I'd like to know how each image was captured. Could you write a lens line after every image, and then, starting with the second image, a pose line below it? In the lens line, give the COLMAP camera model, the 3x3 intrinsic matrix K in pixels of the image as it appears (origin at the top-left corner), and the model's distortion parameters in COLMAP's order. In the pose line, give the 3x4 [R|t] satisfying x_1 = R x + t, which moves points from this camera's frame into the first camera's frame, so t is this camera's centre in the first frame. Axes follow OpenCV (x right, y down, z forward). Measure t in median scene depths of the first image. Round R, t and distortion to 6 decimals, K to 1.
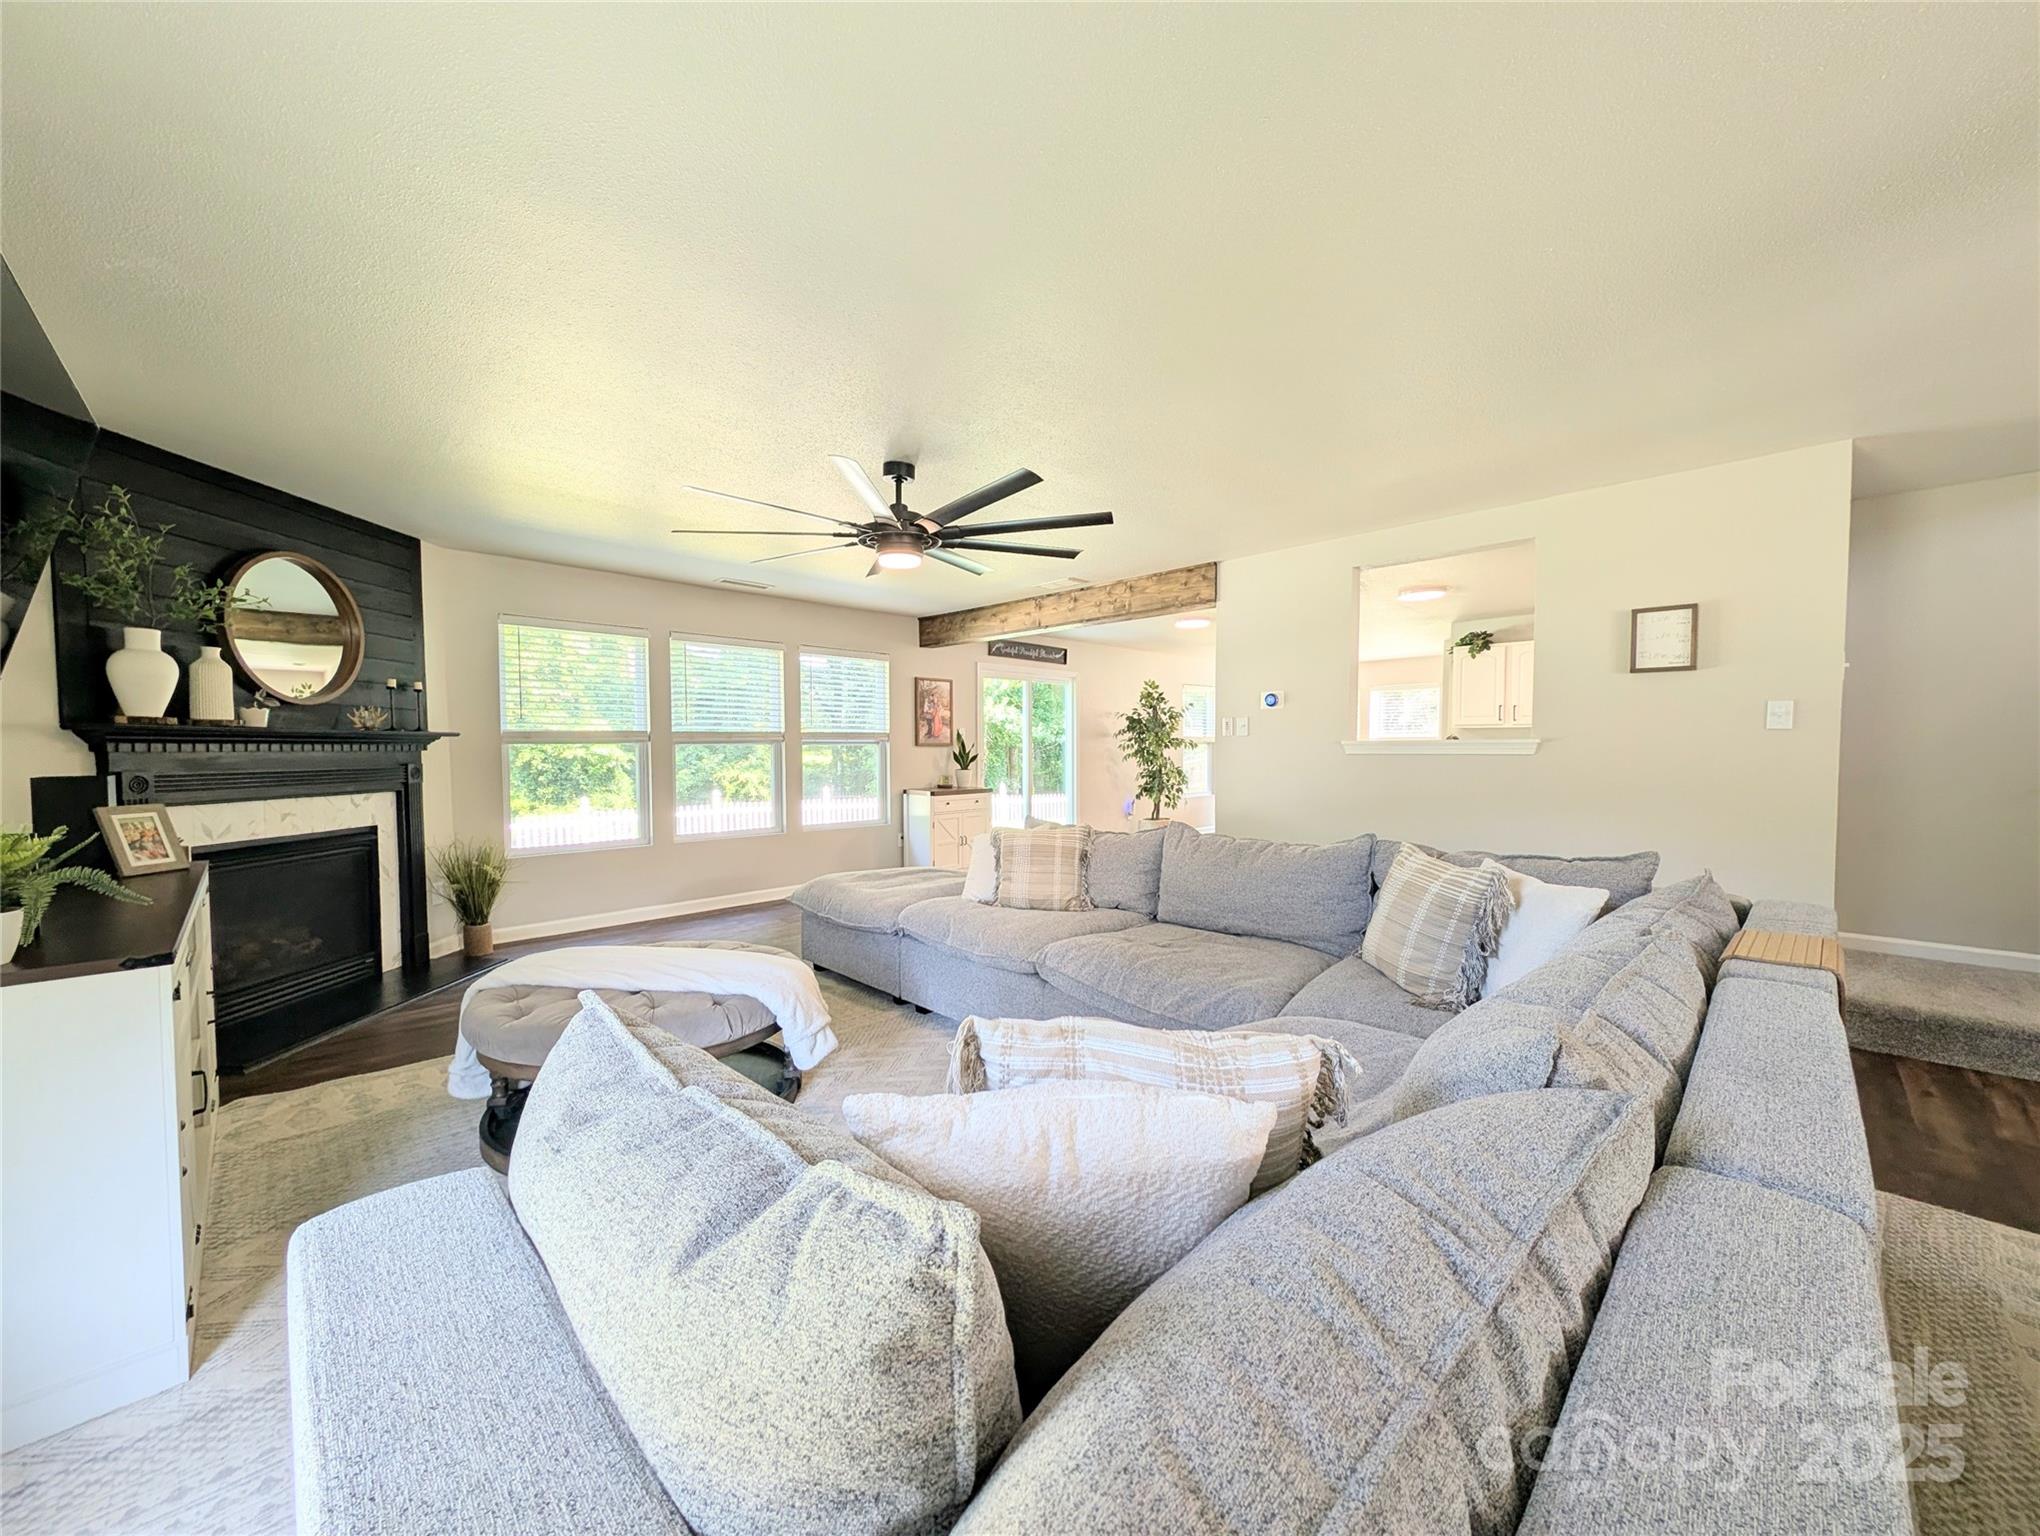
lens RADIAL K [[772.6, 0, 1022.1], [0, 772.6, 776.3], [0, 0, 1]] dist [0.005426, -0.000273]
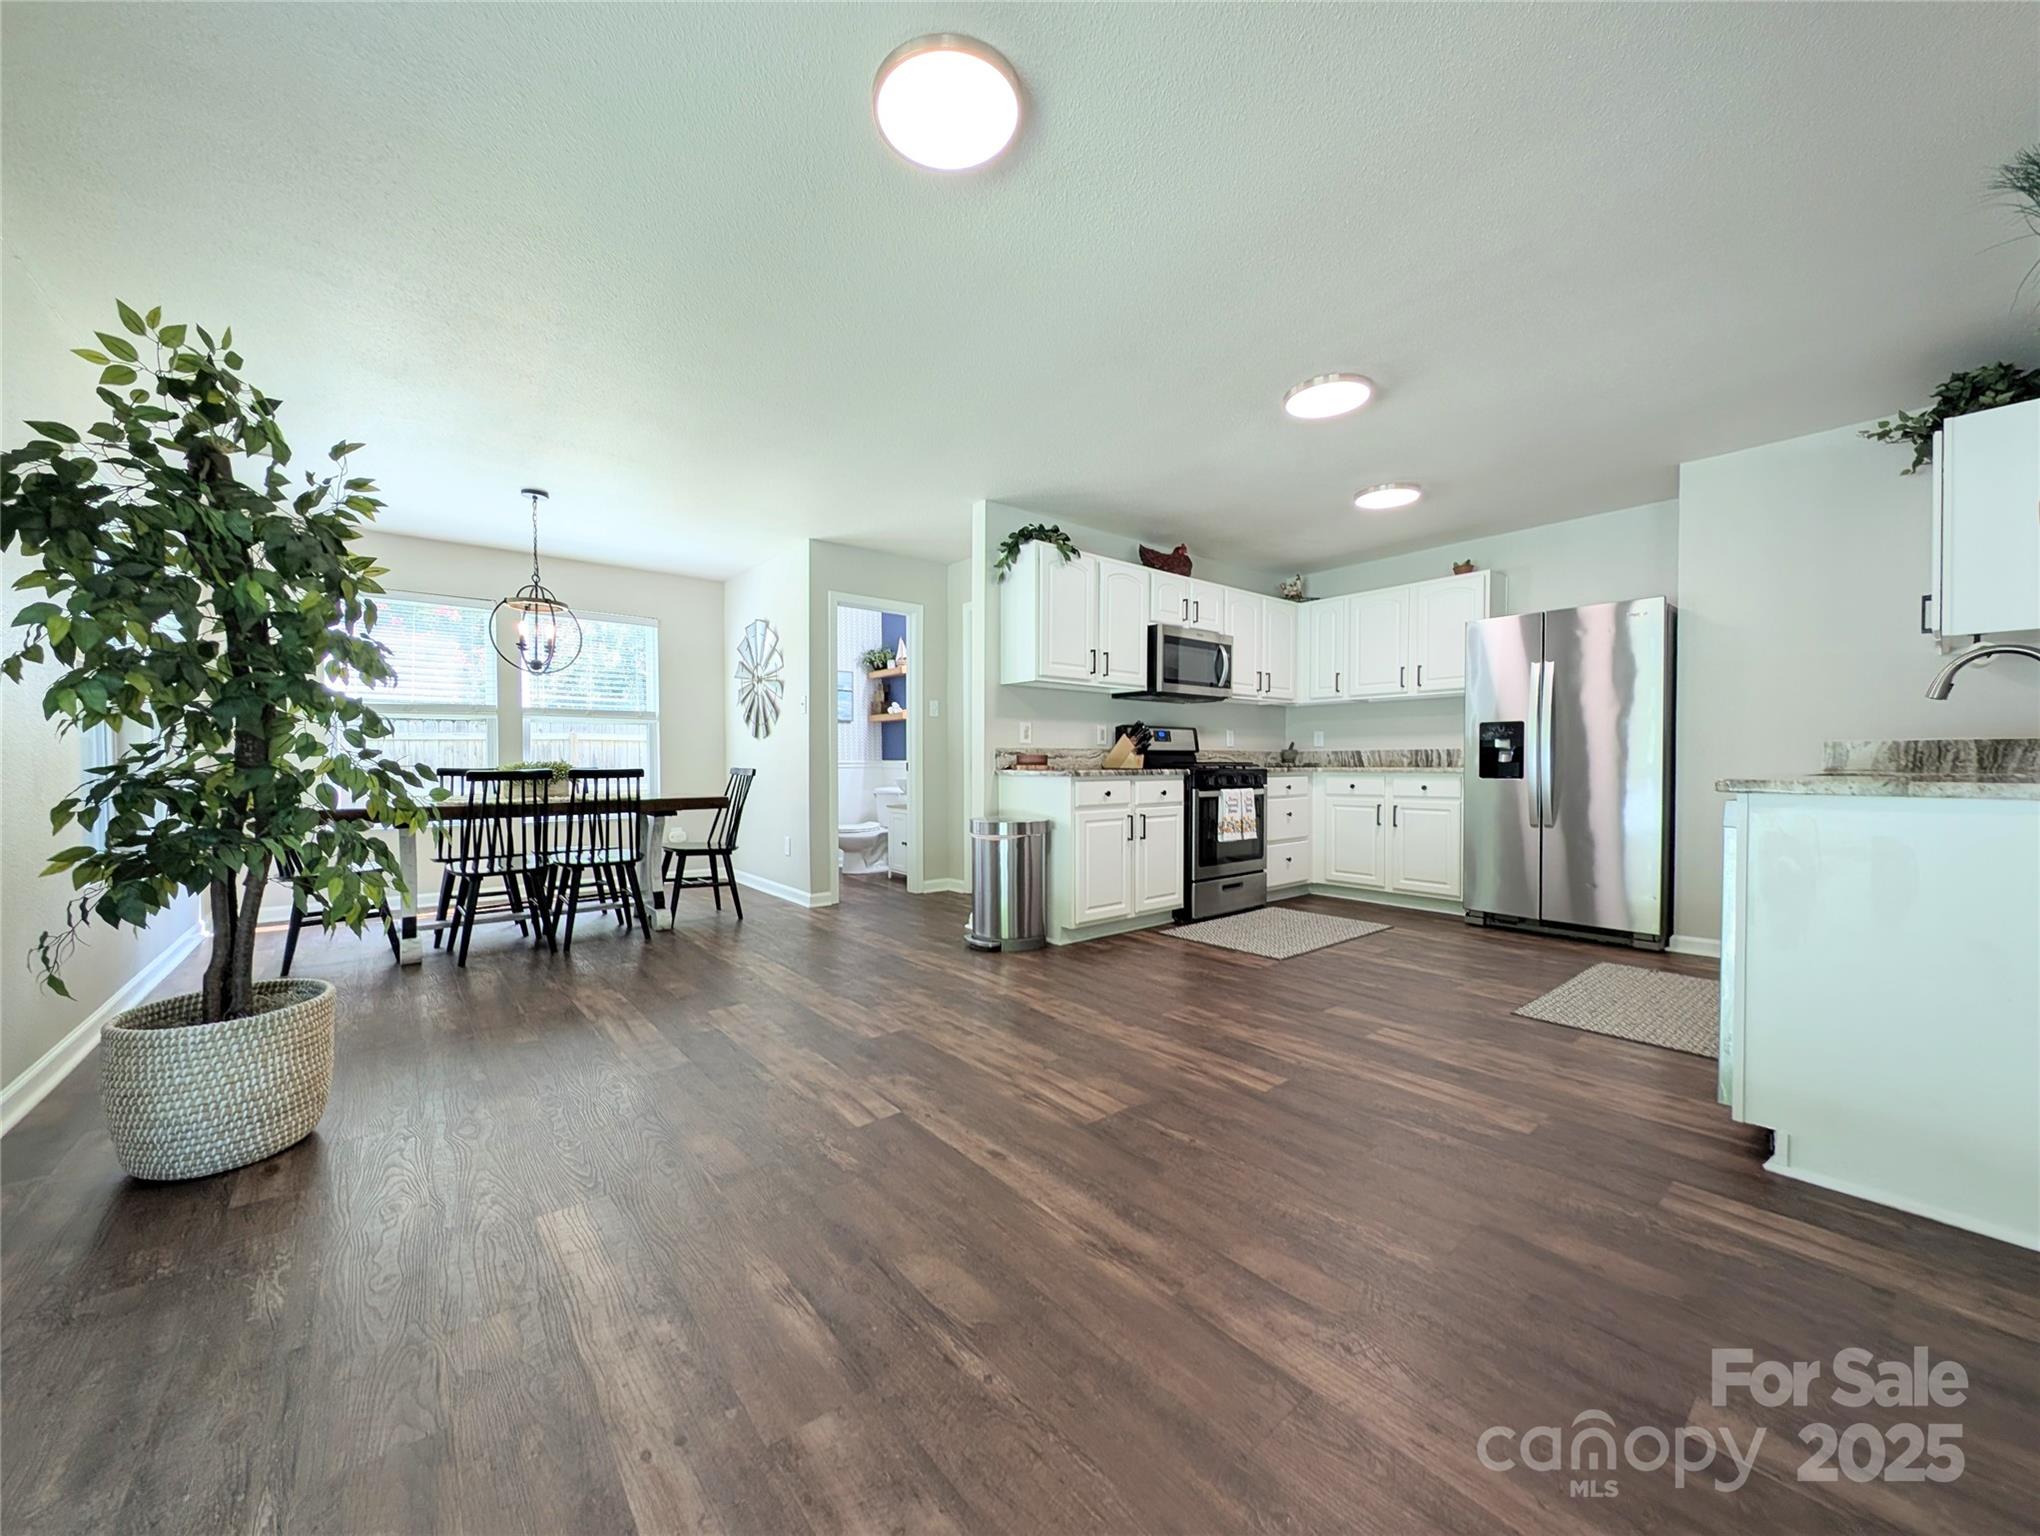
lens RADIAL K [[772.6, 0, 1022.1], [0, 772.6, 776.3], [0, 0, 1]] dist [0.005426, -0.000273]
pose [[0.108666, -0.016422, 0.993943, -0.013937], [0.037719, 0.999212, 0.012386, 0.000452], [-0.993363, 0.036145, 0.109199, 0.941900]]
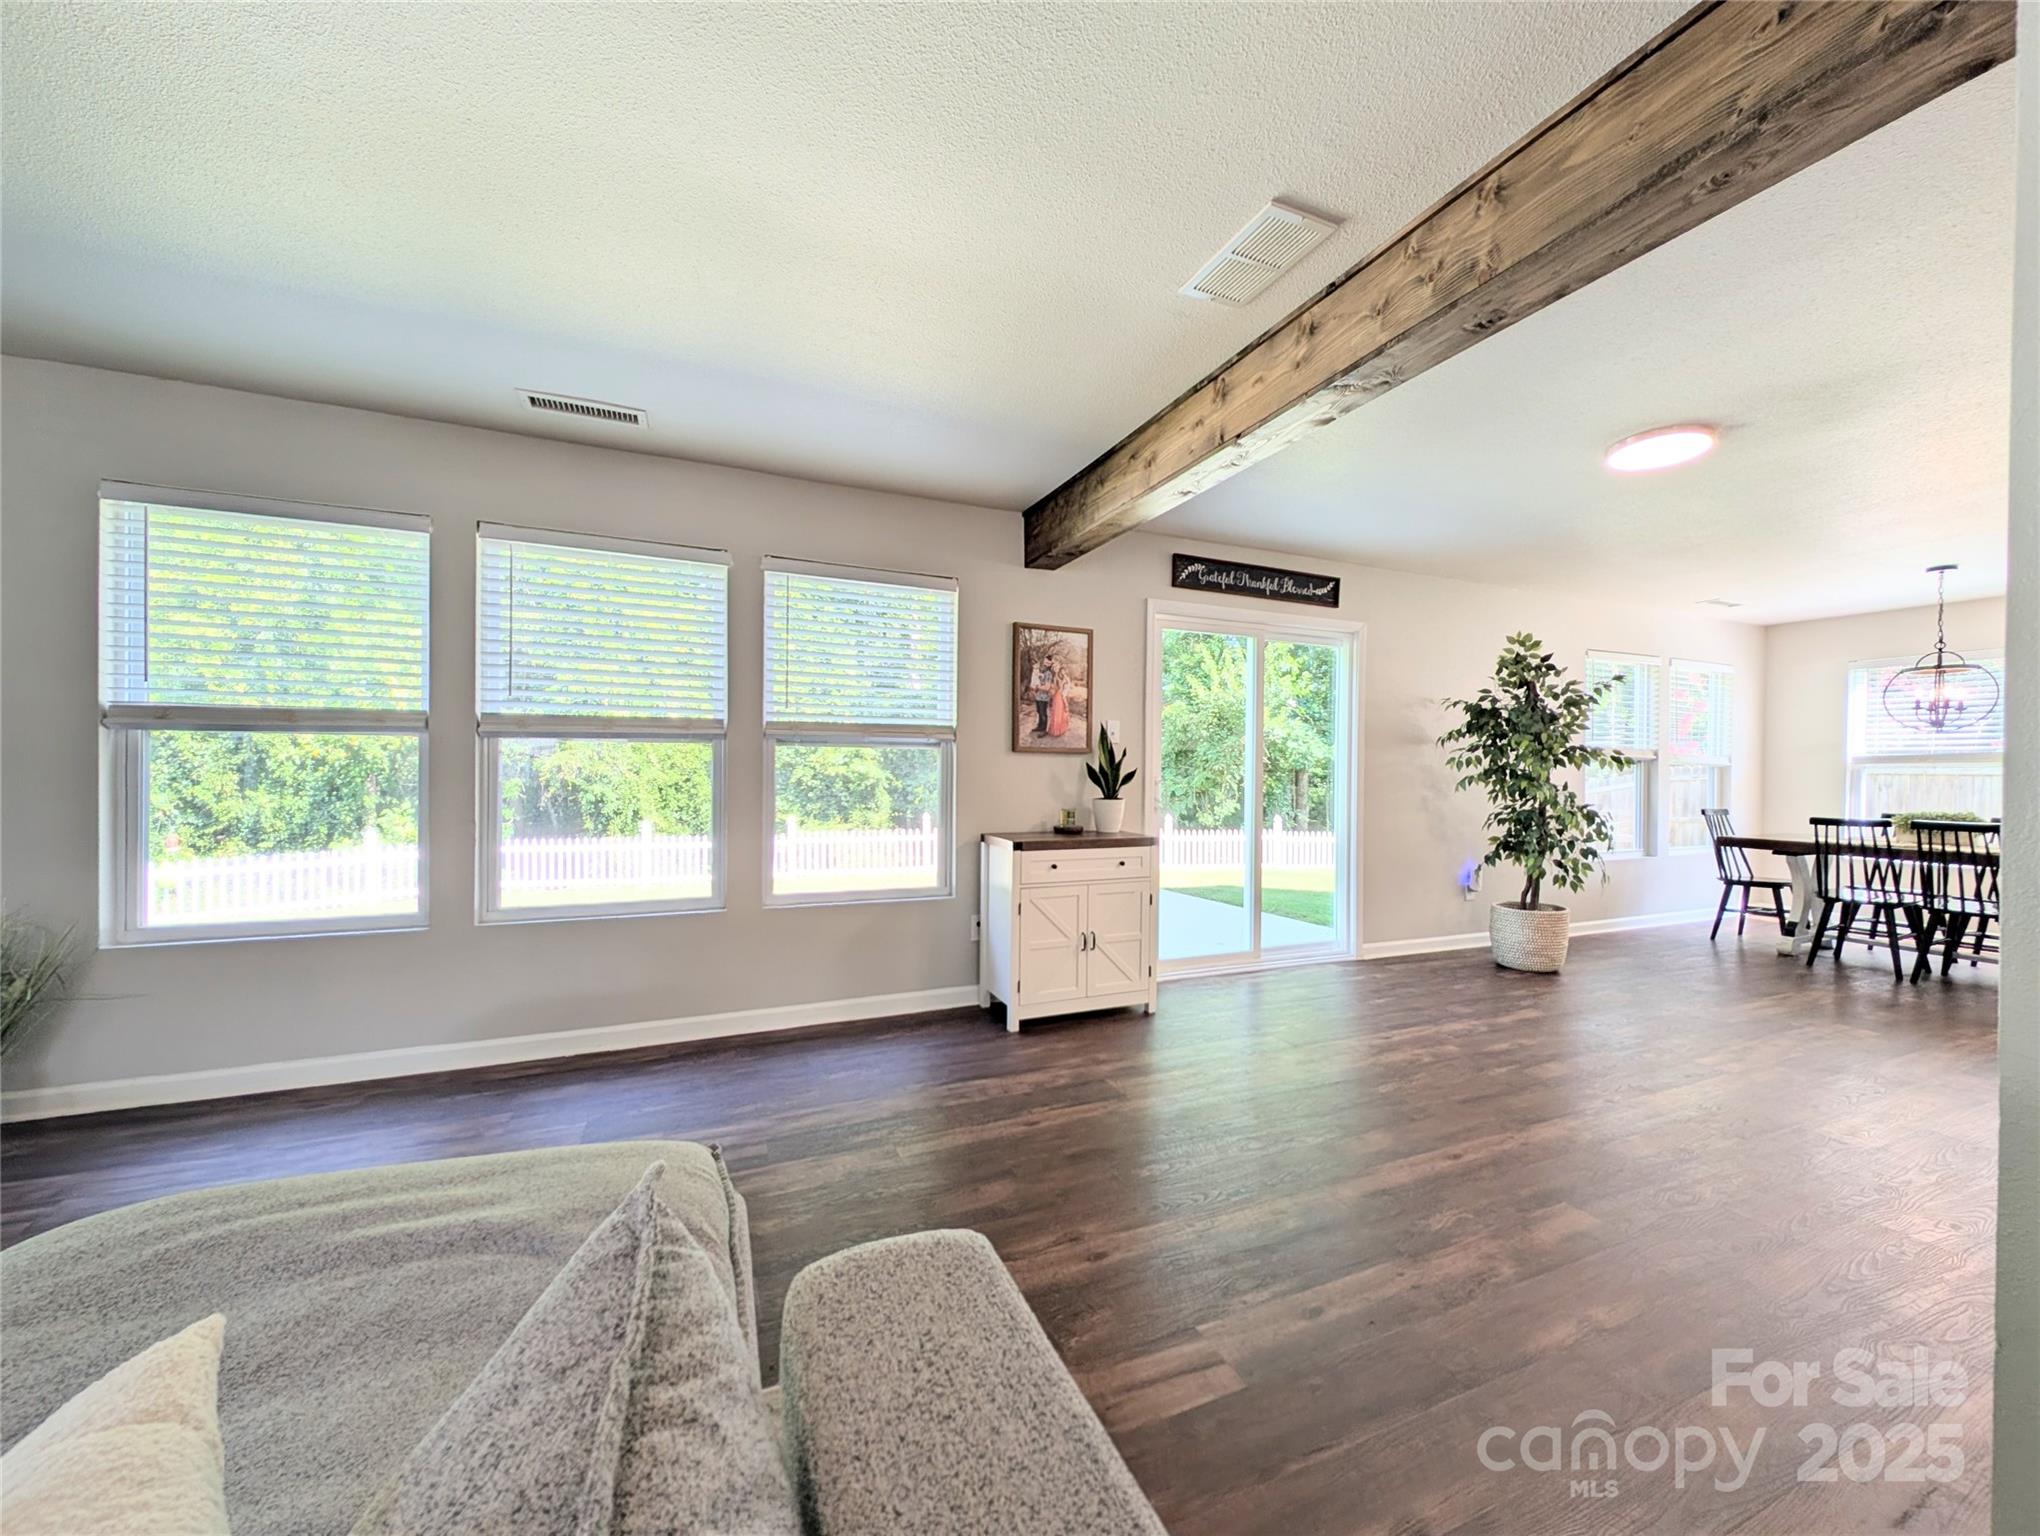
lens RADIAL K [[763.3, 0, 1013.6], [0, 763.3, 772.0], [0, 0, 1]] dist [0.001448, -0.000287]
pose [[0.923399, 0.014364, -0.383573, 0.063031], [-0.028667, 0.999089, -0.031599, -0.008467], [0.382770, 0.040175, 0.922970, 0.500499]]
